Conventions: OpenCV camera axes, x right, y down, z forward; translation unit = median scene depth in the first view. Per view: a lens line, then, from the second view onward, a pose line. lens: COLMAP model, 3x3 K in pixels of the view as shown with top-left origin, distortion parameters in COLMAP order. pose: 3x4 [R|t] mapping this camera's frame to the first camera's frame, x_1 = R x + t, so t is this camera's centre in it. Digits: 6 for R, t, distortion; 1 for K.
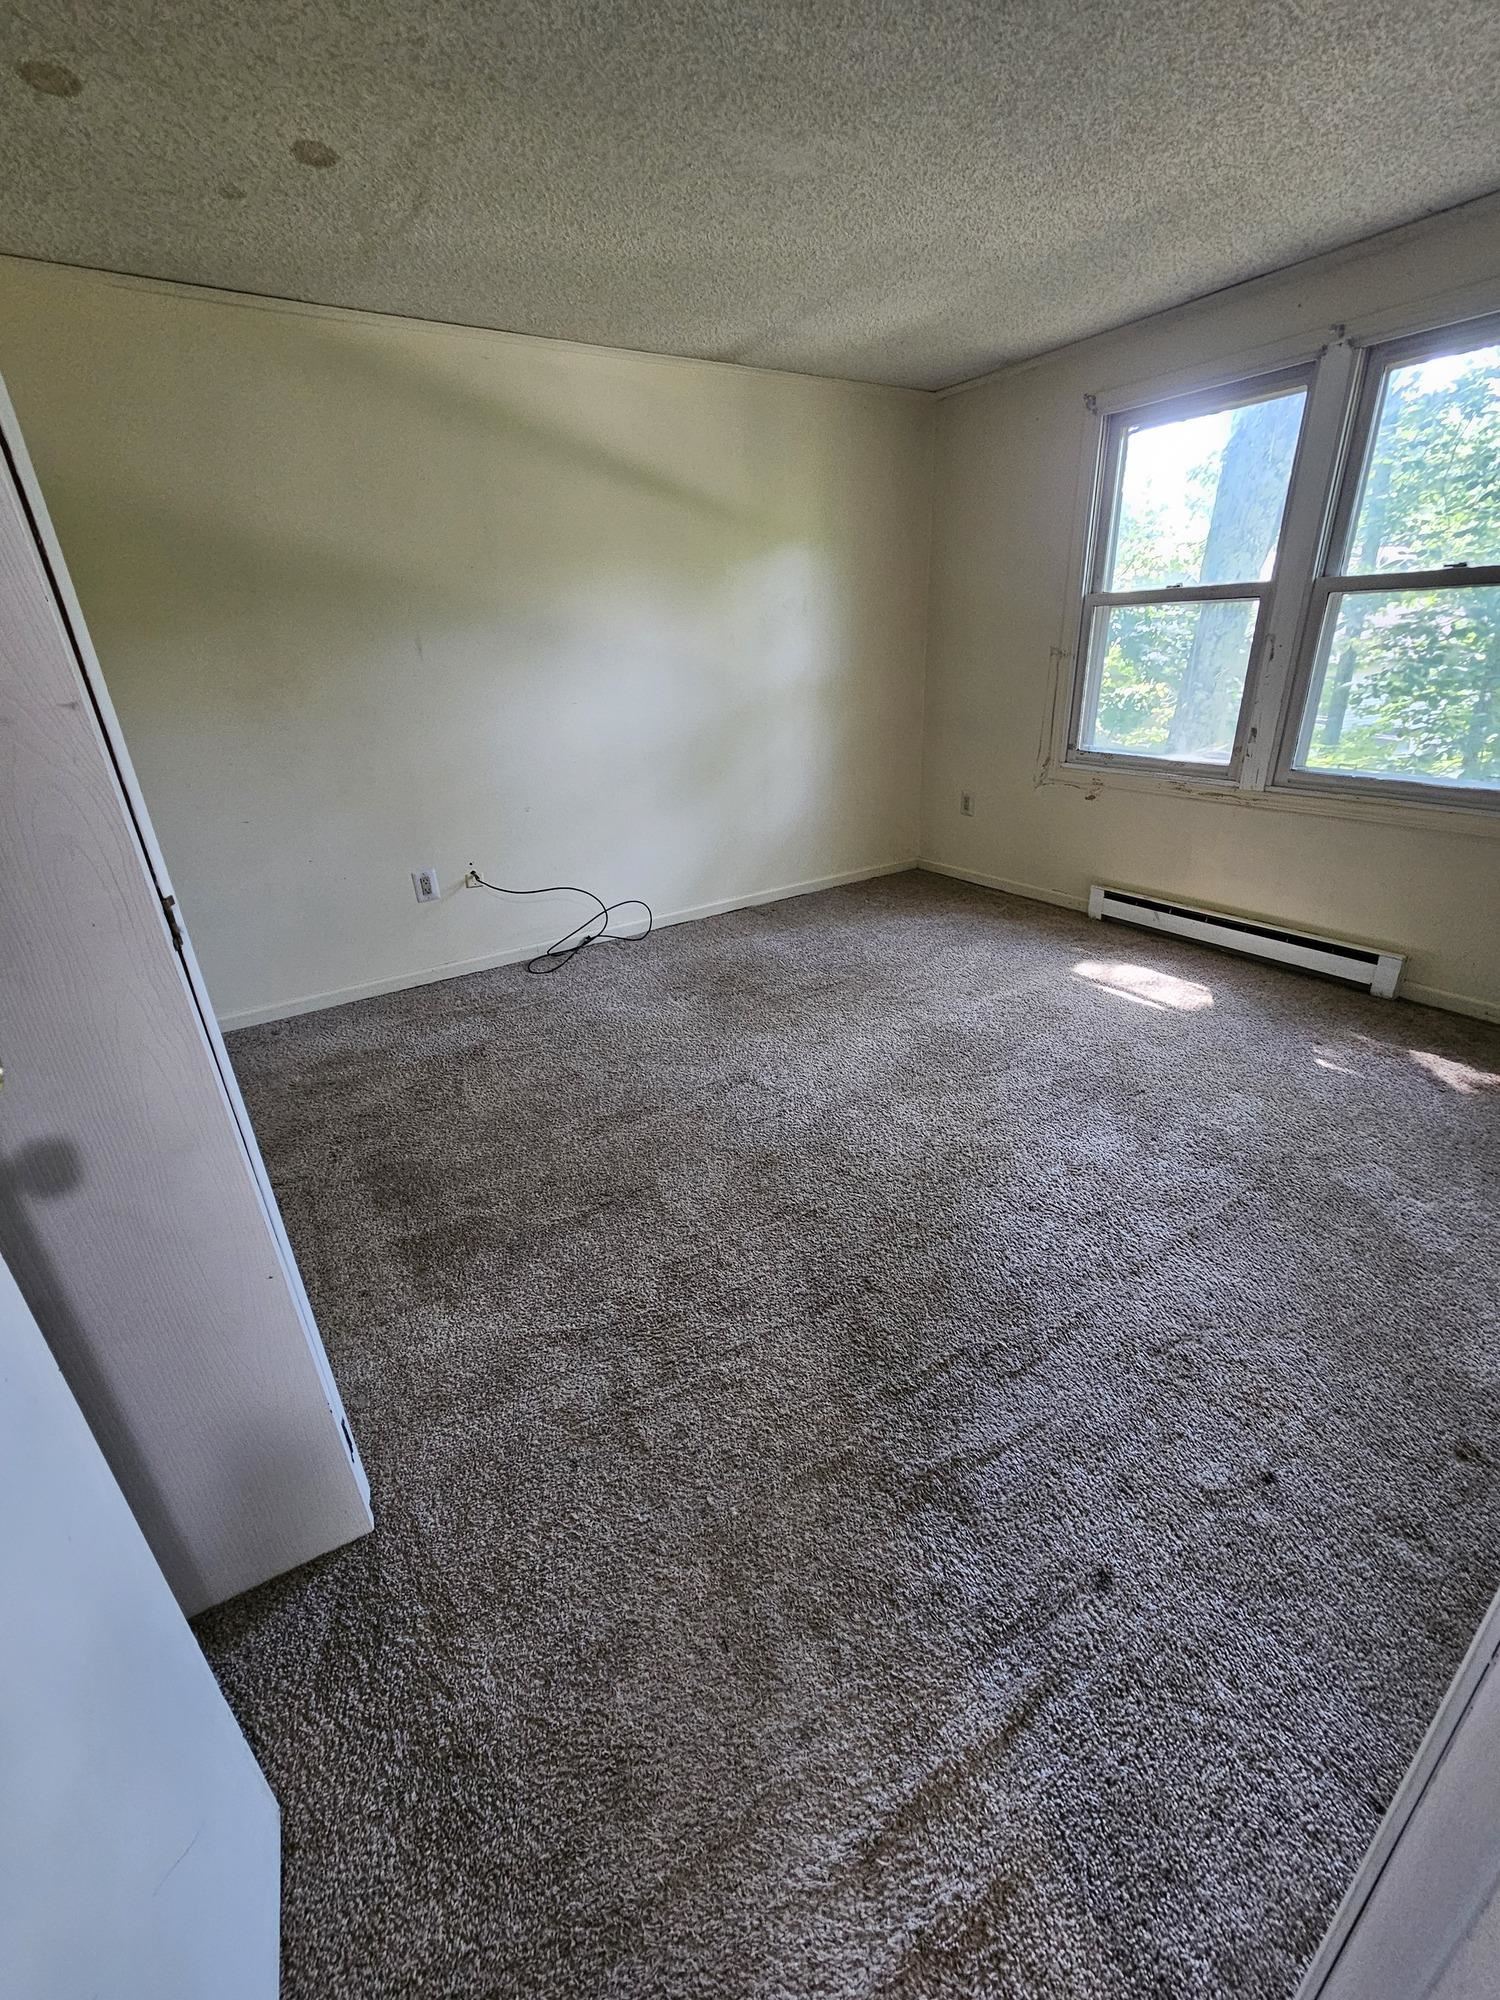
lens RADIAL K [[824.6, 0, 757.5], [0, 824.6, 1007.8], [0, 0, 1]] dist [0.001568, 0.000025]
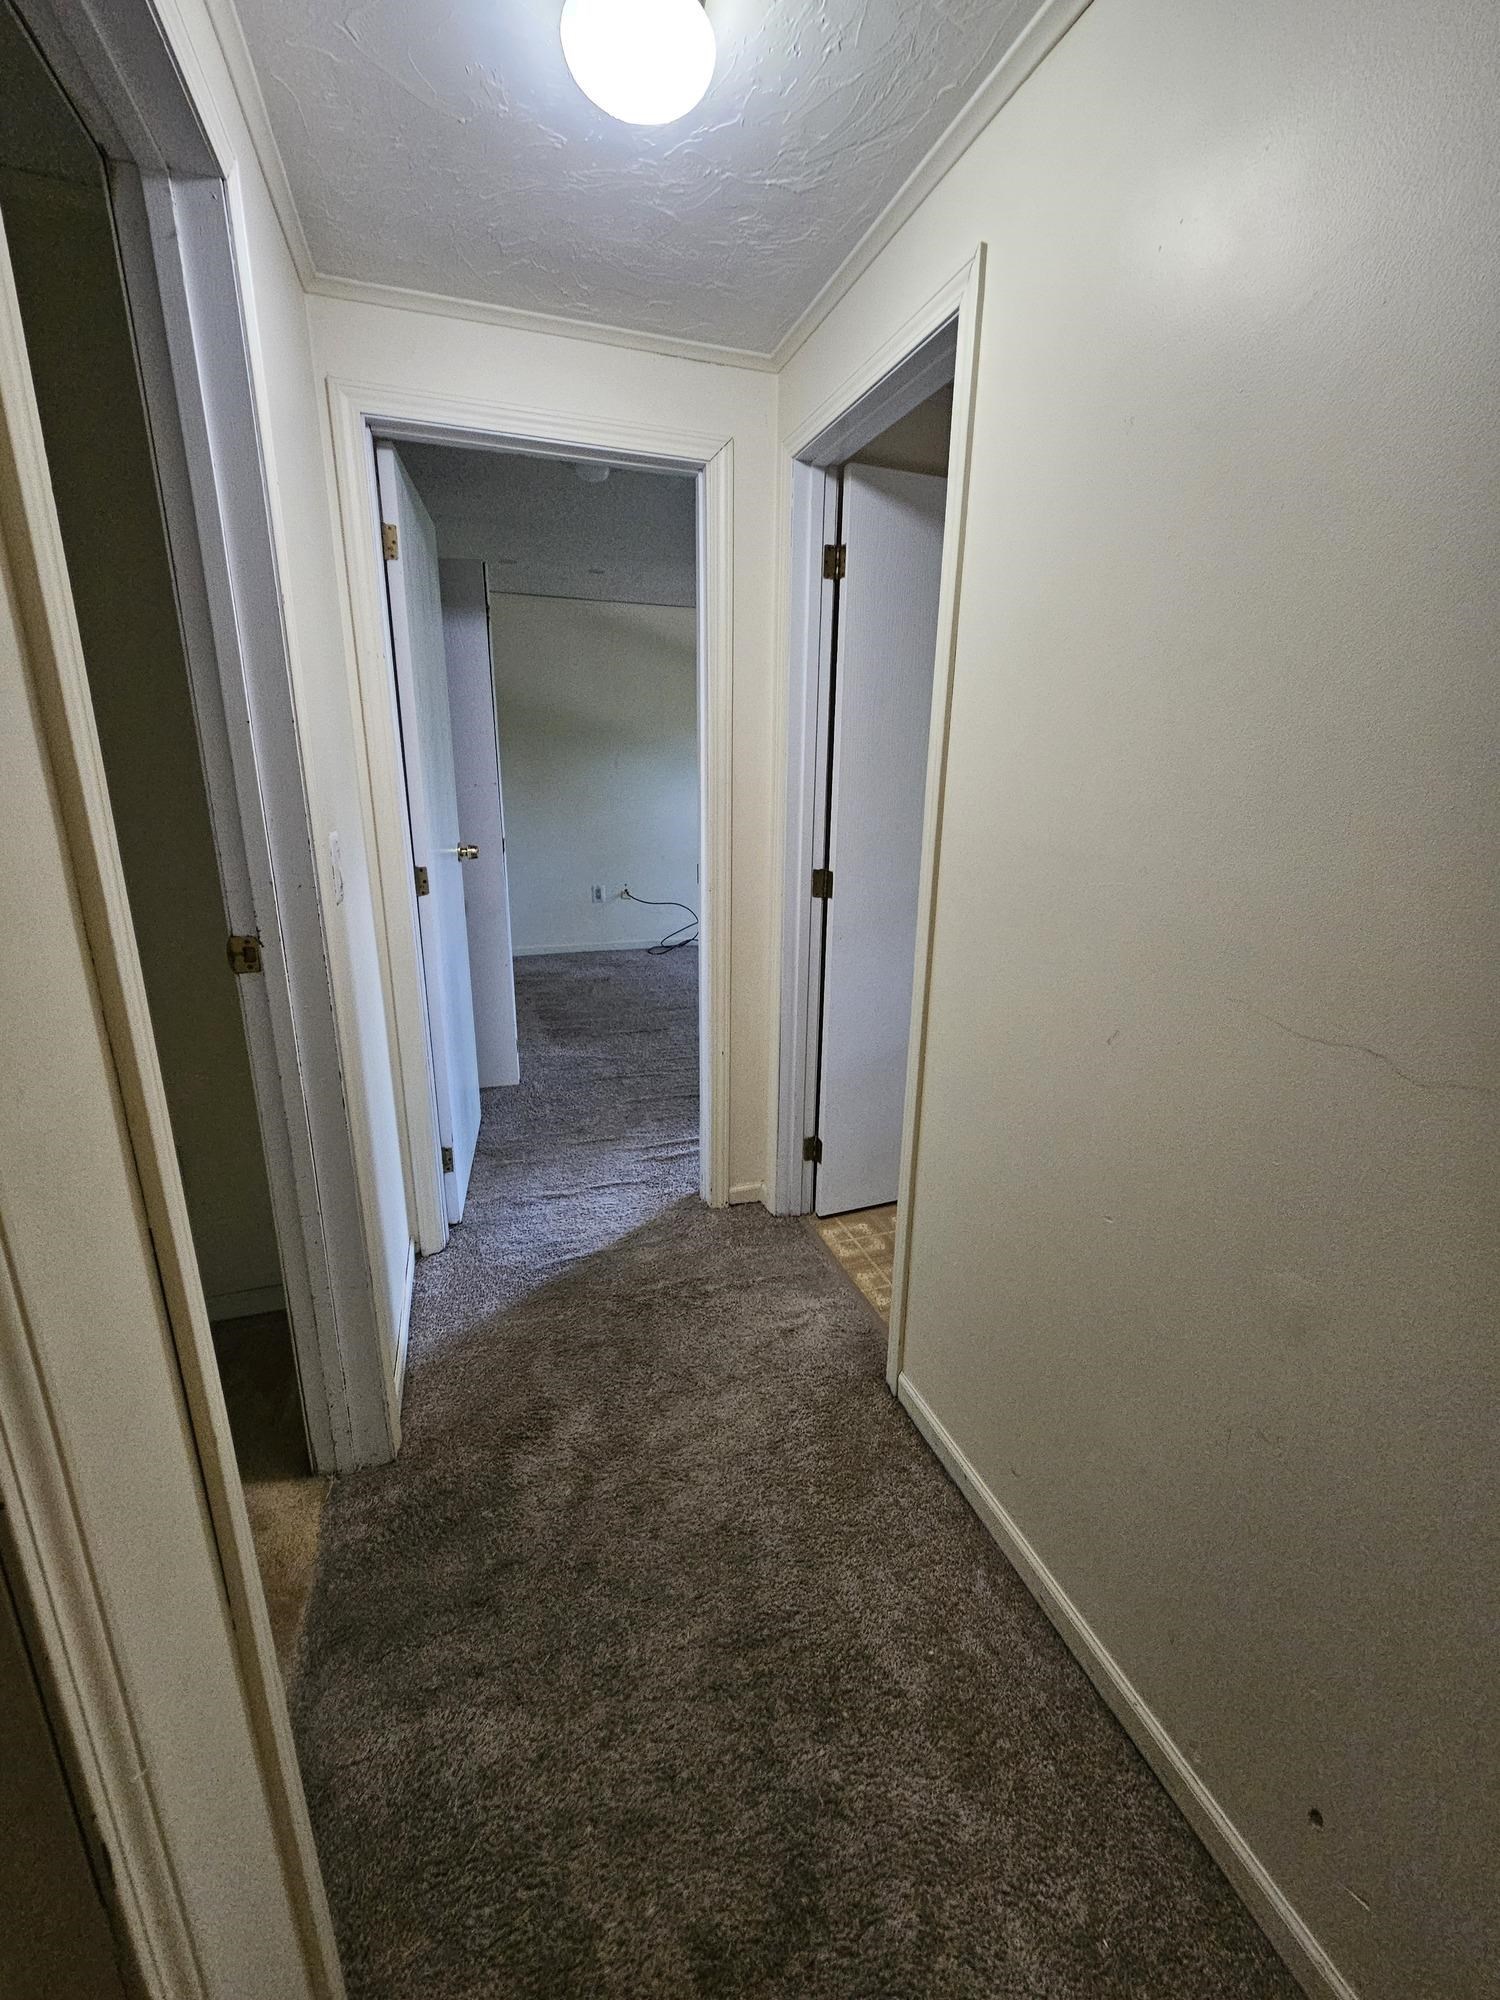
lens RADIAL K [[824.6, 0, 751.4], [0, 824.6, 1004.1], [0, 0, 1]] dist [0.001568, 0.000025]
pose [[0.965726, 0.125520, -0.227195, 0.414719], [-0.154394, 0.981402, -0.114074, 0.282421], [0.208651, 0.145242, 0.967145, -0.724376]]
